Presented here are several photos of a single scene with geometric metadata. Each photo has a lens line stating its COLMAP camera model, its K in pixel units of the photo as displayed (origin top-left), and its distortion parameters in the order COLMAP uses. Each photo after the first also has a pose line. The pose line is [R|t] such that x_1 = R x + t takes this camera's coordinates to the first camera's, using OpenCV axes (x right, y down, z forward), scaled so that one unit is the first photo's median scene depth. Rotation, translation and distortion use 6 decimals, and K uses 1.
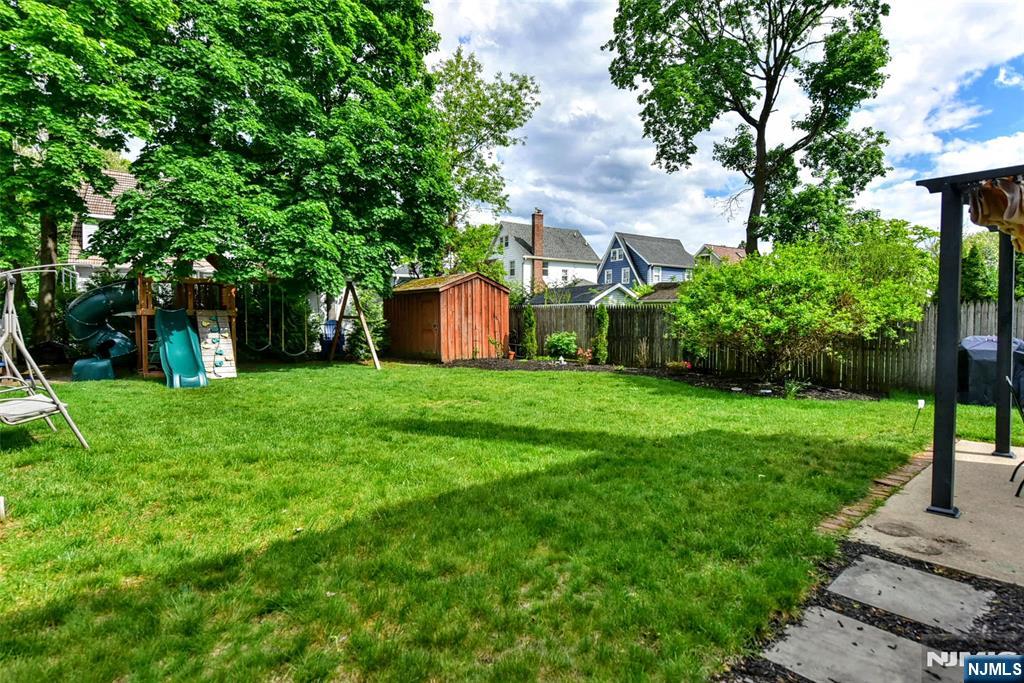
lens RADIAL K [[557.9, 0, 511.2], [0, 557.9, 339.2], [0, 0, 1]] dist [0.001018, -0.000295]
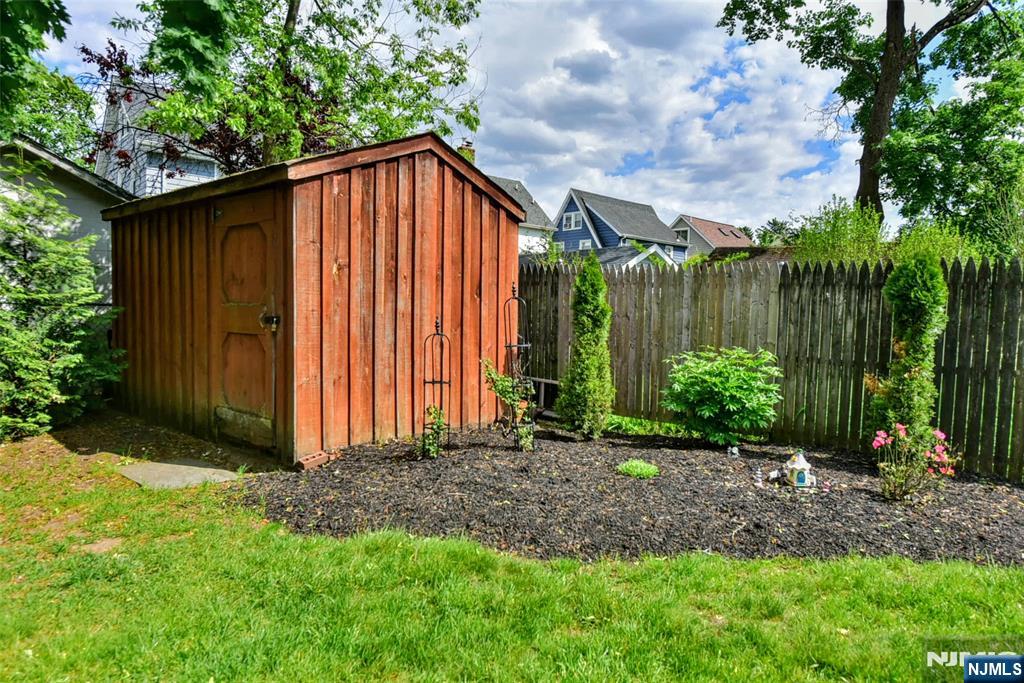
lens RADIAL K [[637.0, 0, 512.6], [0, 637.0, 348.7], [0, 0, 1]] dist [-0.006504, -0.001383]
pose [[0.984250, 0.012335, 0.176351, -0.076285], [-0.016238, 0.999654, 0.020709, -0.017553], [-0.176034, -0.023247, 0.984110, 0.674165]]
